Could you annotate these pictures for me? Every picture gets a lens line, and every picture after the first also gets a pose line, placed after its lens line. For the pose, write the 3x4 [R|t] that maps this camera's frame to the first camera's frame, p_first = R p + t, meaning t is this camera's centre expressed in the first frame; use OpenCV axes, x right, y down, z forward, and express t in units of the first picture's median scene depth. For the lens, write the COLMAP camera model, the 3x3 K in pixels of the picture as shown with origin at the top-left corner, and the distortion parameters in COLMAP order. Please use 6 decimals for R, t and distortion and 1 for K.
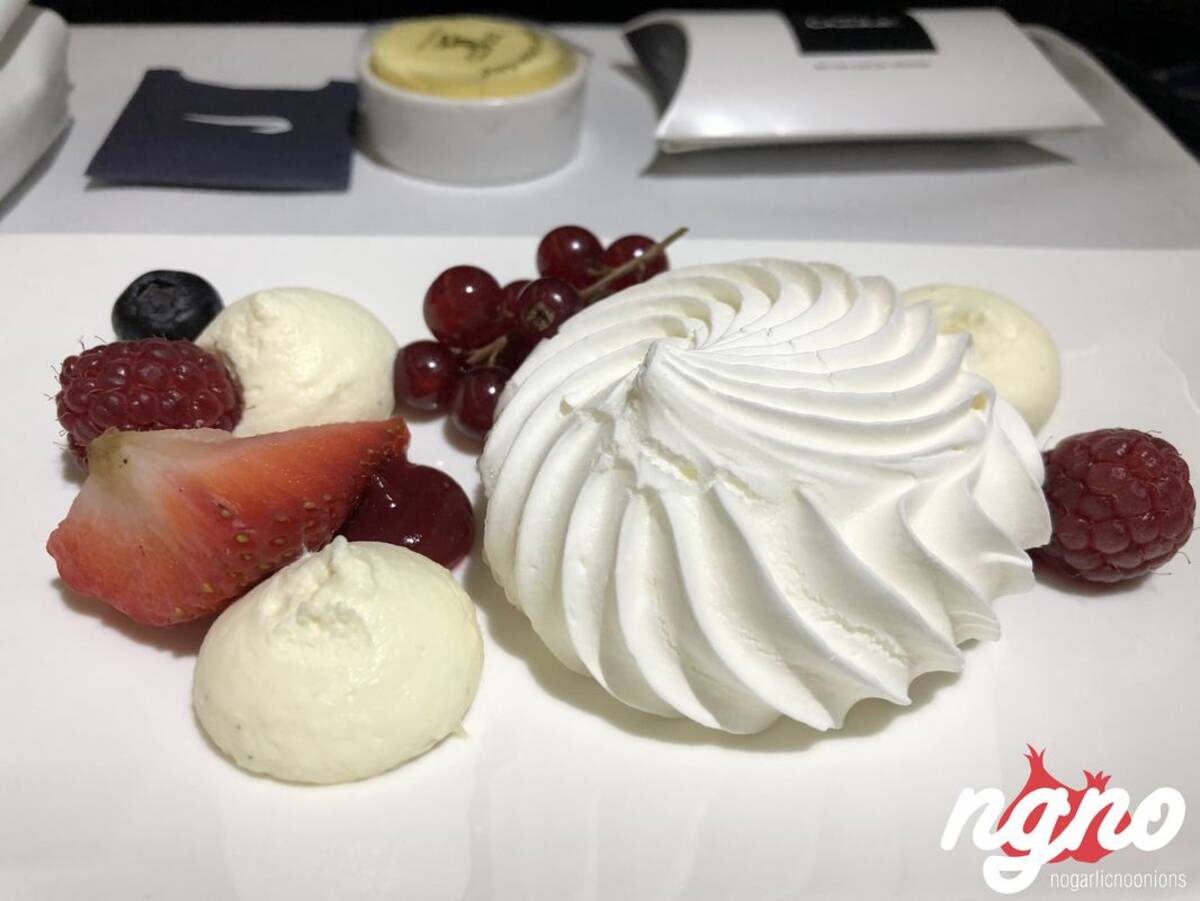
lens RADIAL K [[992.6, 0, 641.3], [0, 992.6, 452.0], [0, 0, 1]] dist [-0.012952, -0.002610]
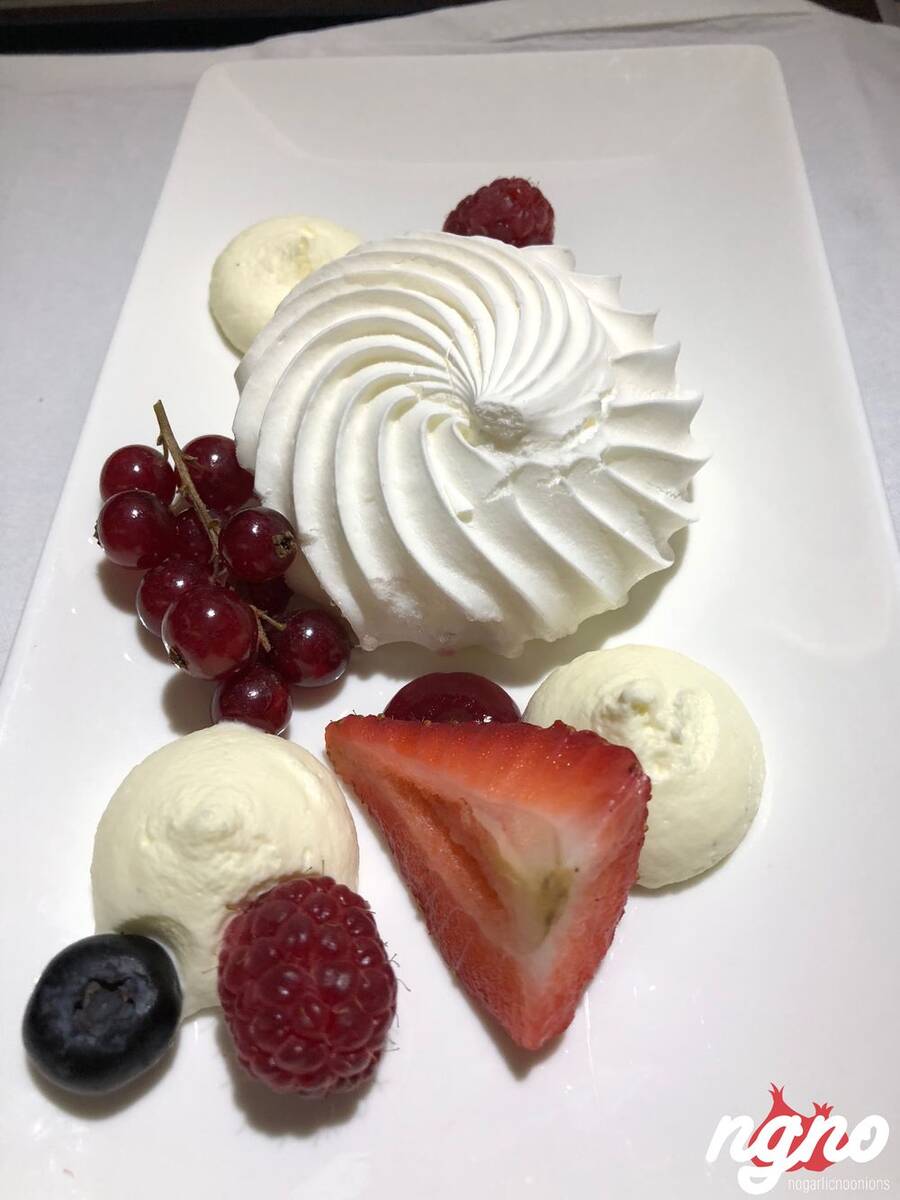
lens RADIAL K [[970.5, 0, 449.6], [0, 970.5, 598.6], [0, 0, 1]] dist [-0.024814, -0.001992]
pose [[0.123784, -0.871952, 0.473684, -0.710299], [0.681717, 0.421599, 0.597927, -0.703472], [-0.721068, 0.248904, 0.646612, 0.390576]]
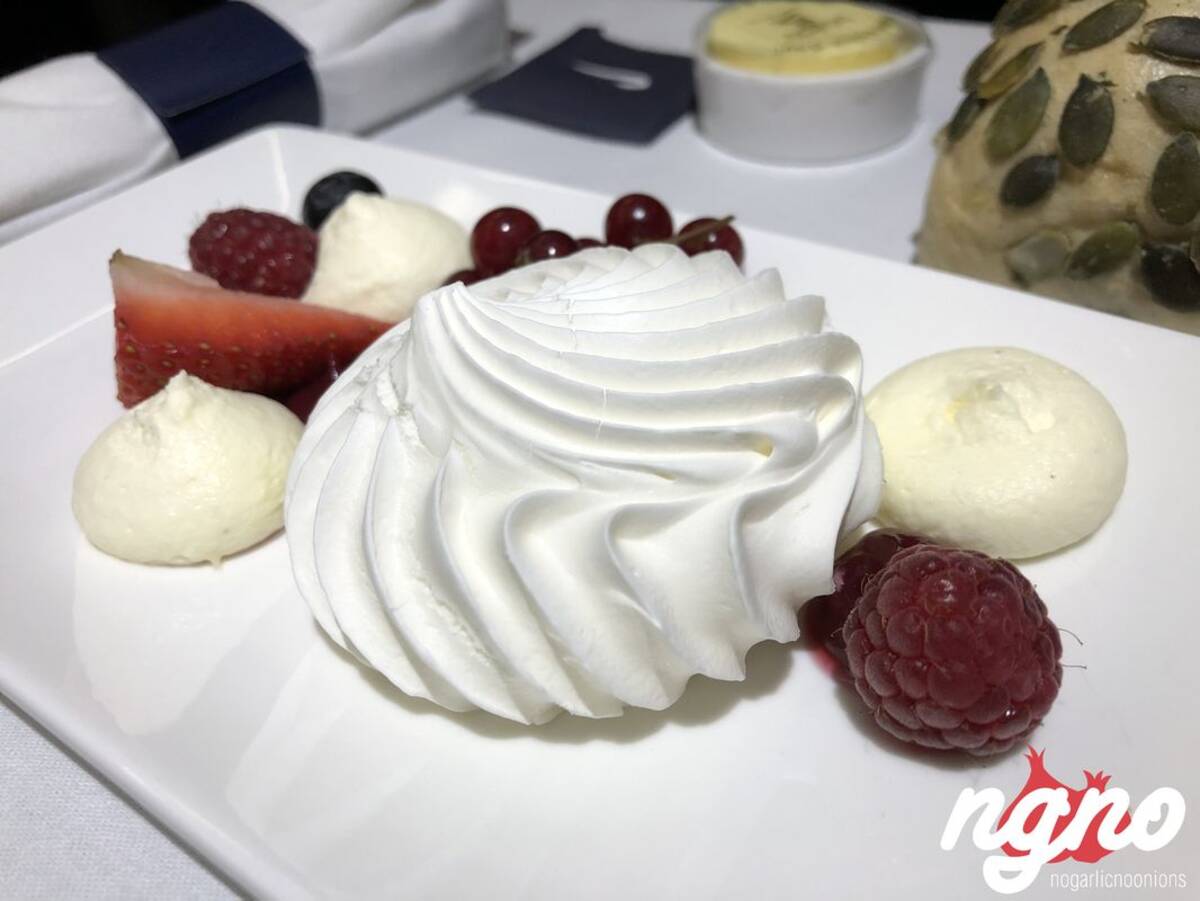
lens RADIAL K [[1053.9, 0, 599.9], [0, 1053.9, 444.8], [0, 0, 1]] dist [-0.004737, -0.001329]
pose [[0.779151, 0.301983, -0.549300, 0.794843], [-0.314820, 0.946287, 0.073677, -0.081686], [0.542045, 0.115525, 0.832371, 0.208852]]
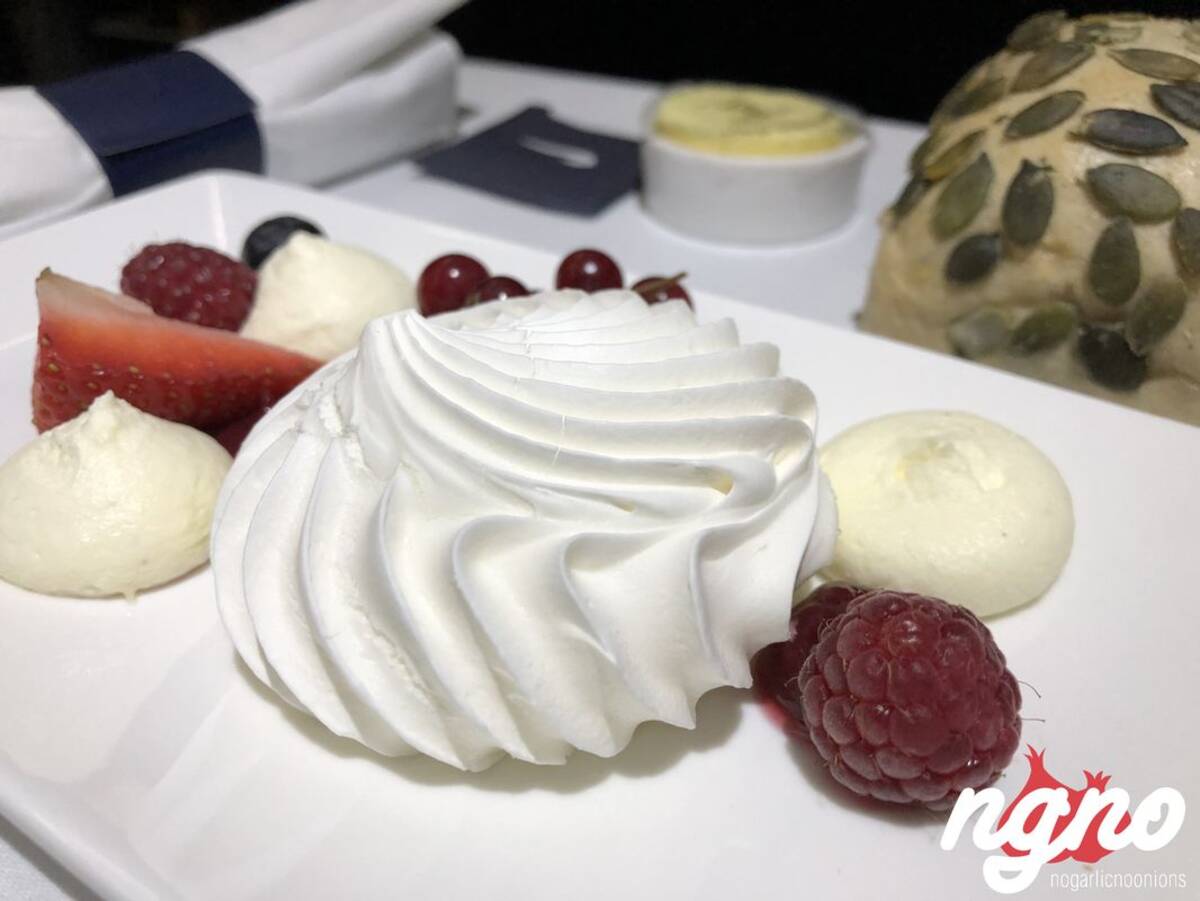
lens RADIAL K [[1054.9, 0, 596.8], [0, 1054.9, 456.1], [0, 0, 1]] dist [-0.011679, 0.011284]
pose [[0.806173, 0.291269, -0.515022, 0.767425], [-0.356648, 0.933751, -0.030187, -0.009398], [0.472110, 0.208017, 0.856645, 0.231968]]
